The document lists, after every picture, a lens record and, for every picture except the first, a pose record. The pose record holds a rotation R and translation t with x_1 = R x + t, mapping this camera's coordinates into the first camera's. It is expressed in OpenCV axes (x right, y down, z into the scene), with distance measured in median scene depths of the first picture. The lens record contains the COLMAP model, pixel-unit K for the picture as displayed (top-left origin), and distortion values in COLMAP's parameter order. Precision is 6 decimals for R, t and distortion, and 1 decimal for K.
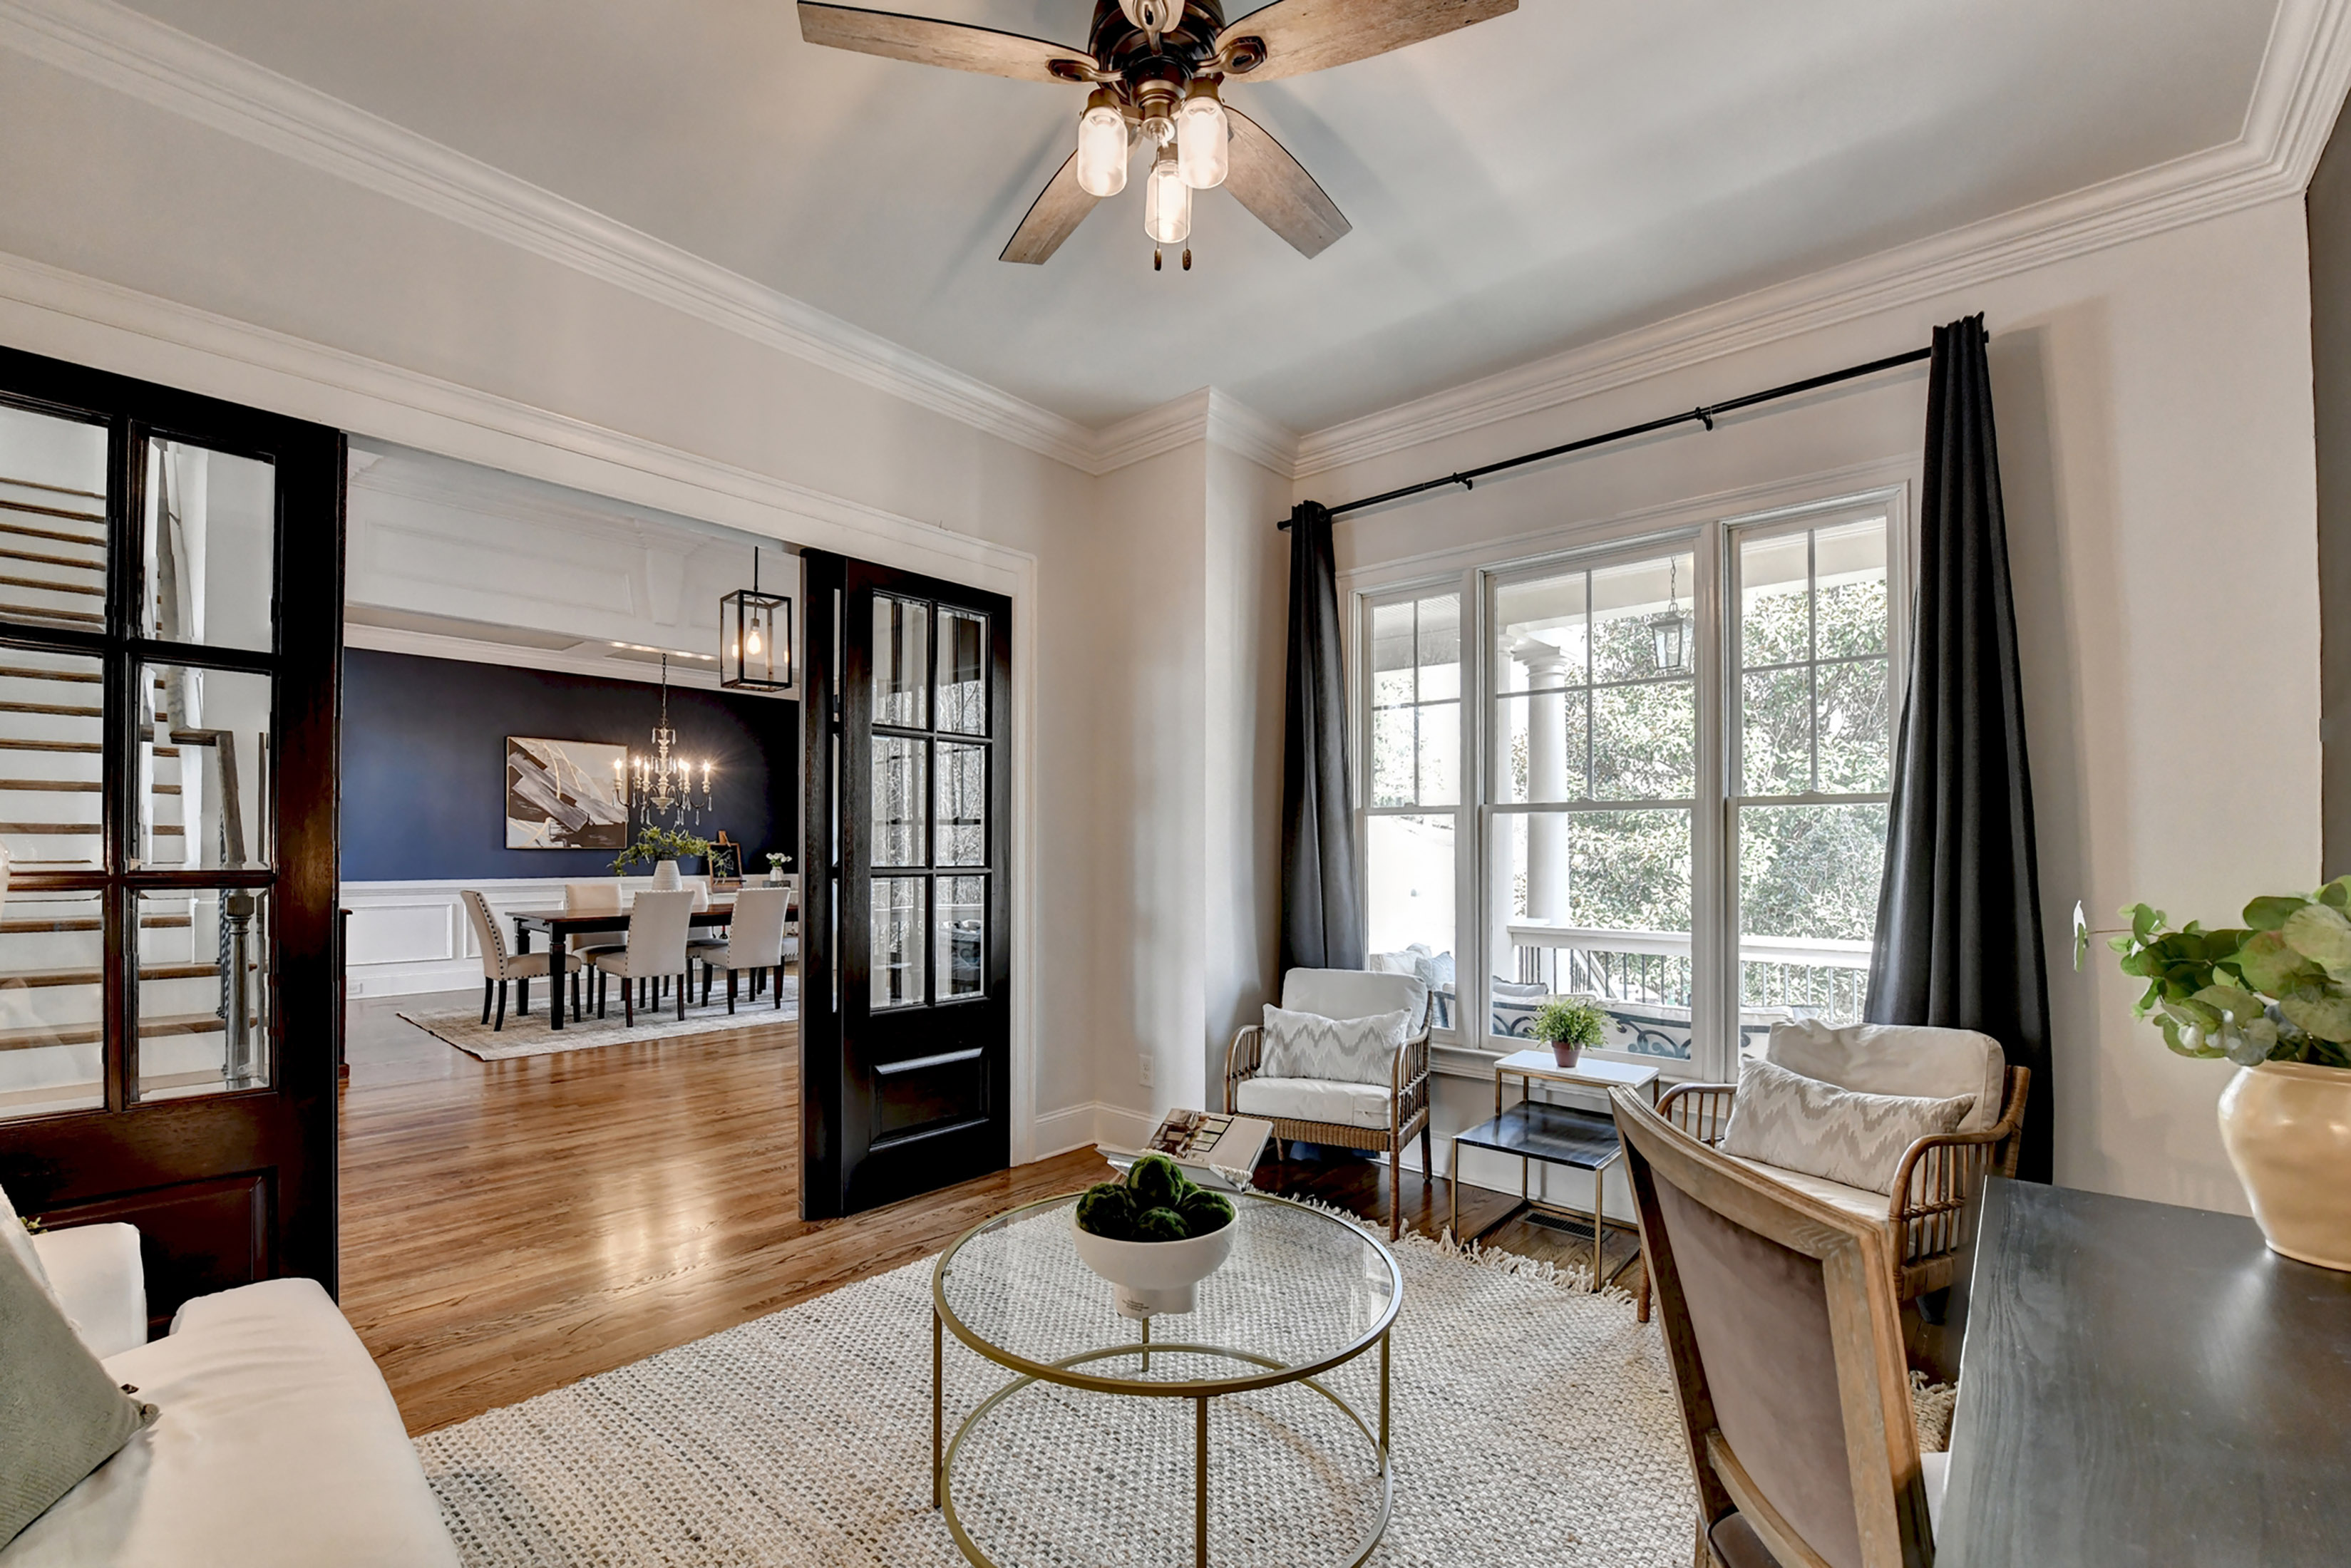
lens RADIAL K [[966.9, 0, 1152.1], [0, 966.9, 799.4], [0, 0, 1]] dist [-0.012031, -0.003072]
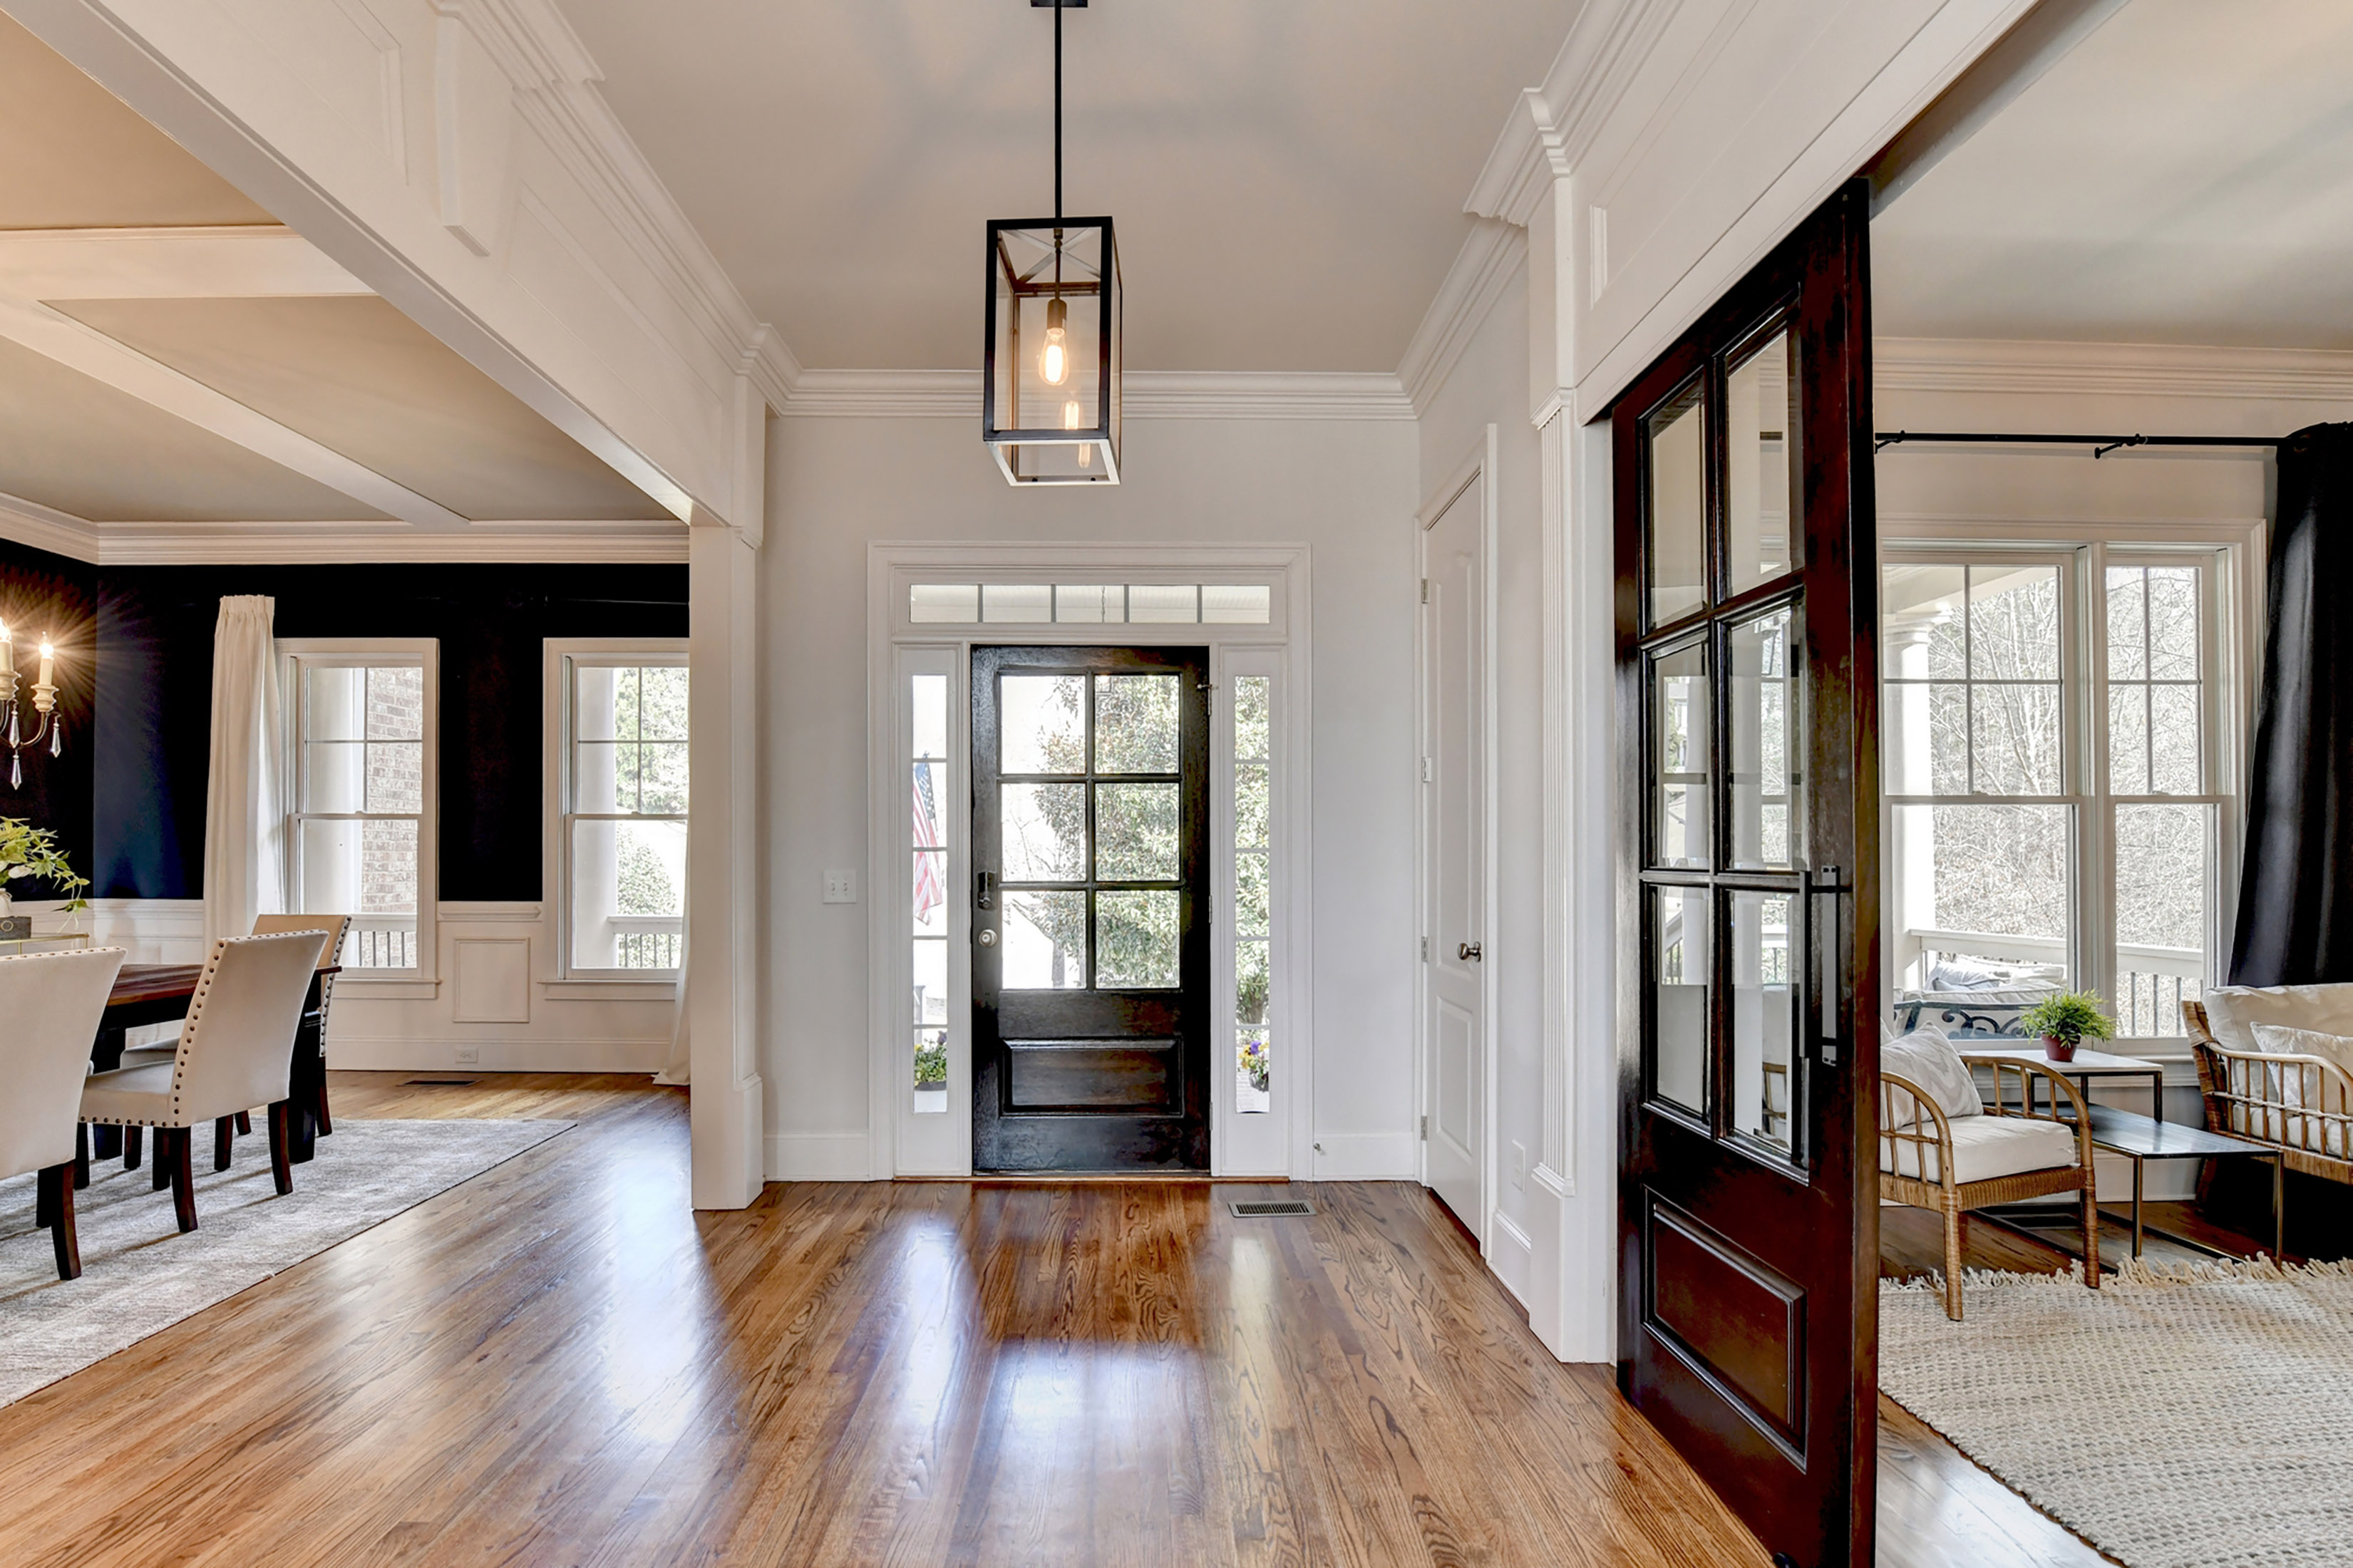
lens RADIAL K [[954.9, 0, 1166.7], [0, 954.9, 846.7], [0, 0, 1]] dist [-0.023602, 0.000428]
pose [[0.740700, 0.004881, 0.671819, -0.924875], [-0.033909, 0.998971, 0.030128, 0.058126], [-0.670980, -0.045096, 0.740103, 0.930529]]
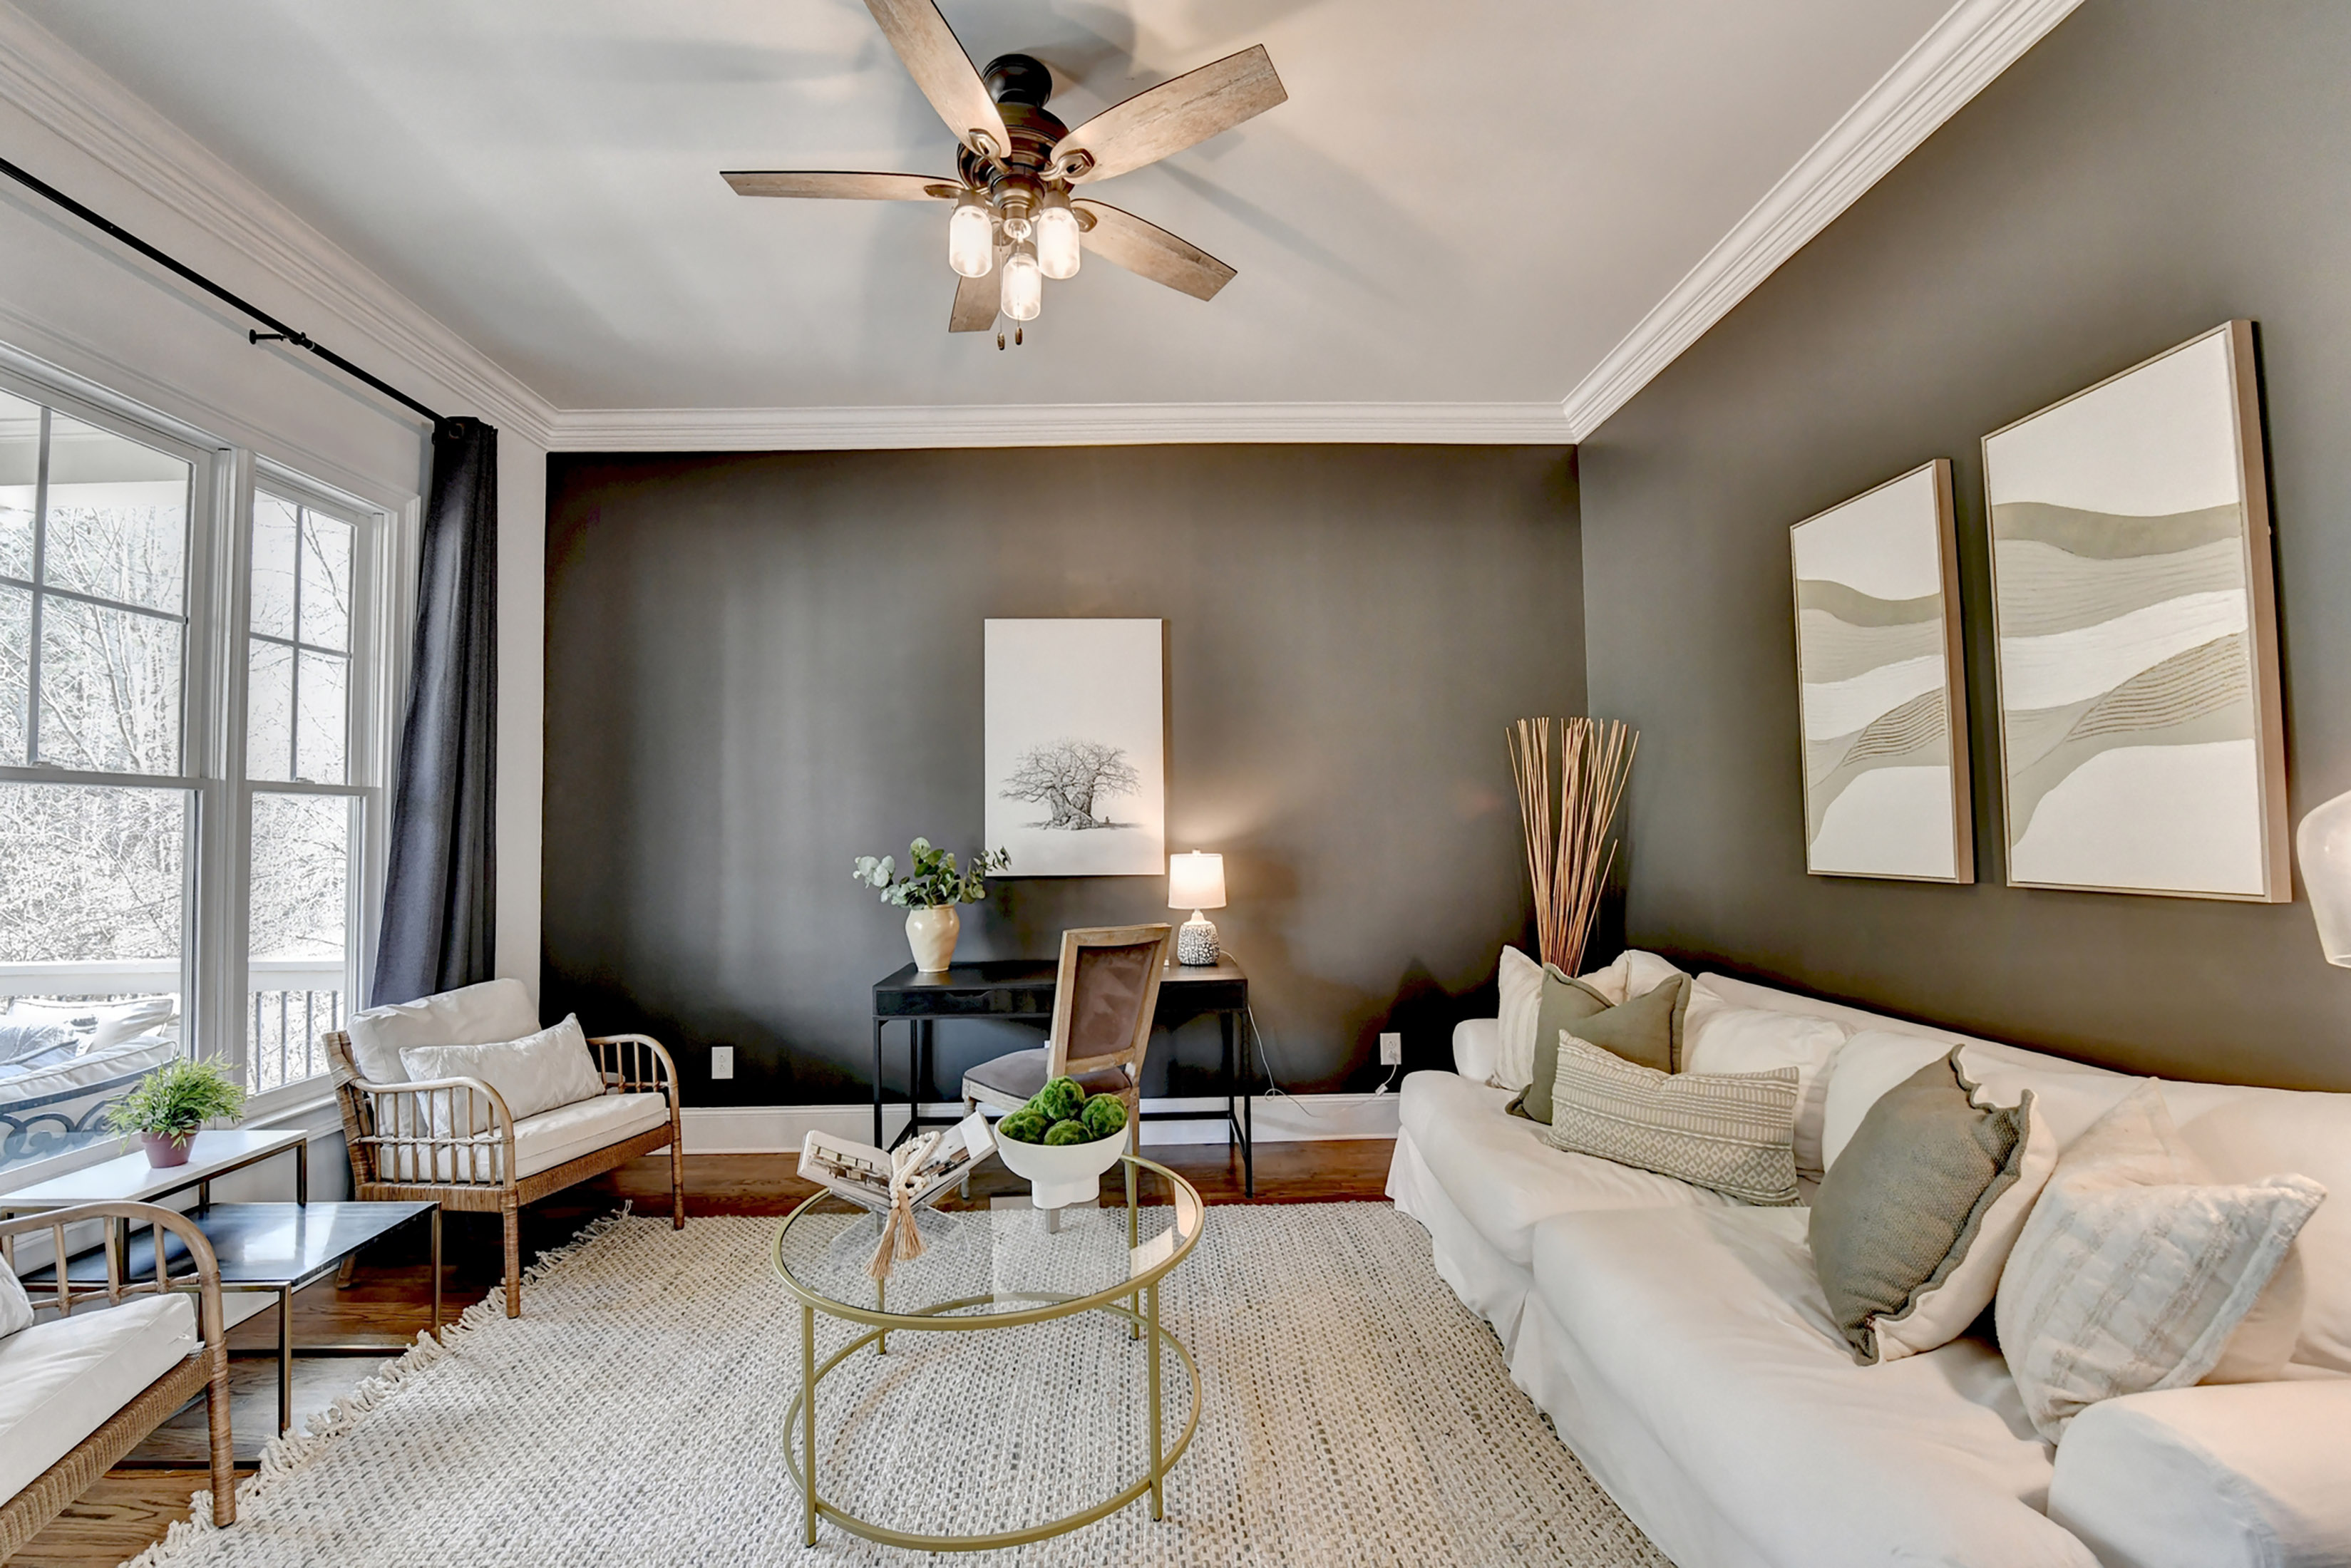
lens RADIAL K [[966.9, 0, 1152.1], [0, 966.9, 799.4], [0, 0, 1]] dist [-0.012031, -0.003072]
pose [[-0.667397, 0.031628, 0.744030, -0.552959], [-0.029381, 0.997201, -0.068746, 0.045279], [-0.744122, -0.067741, -0.664600, 0.962032]]
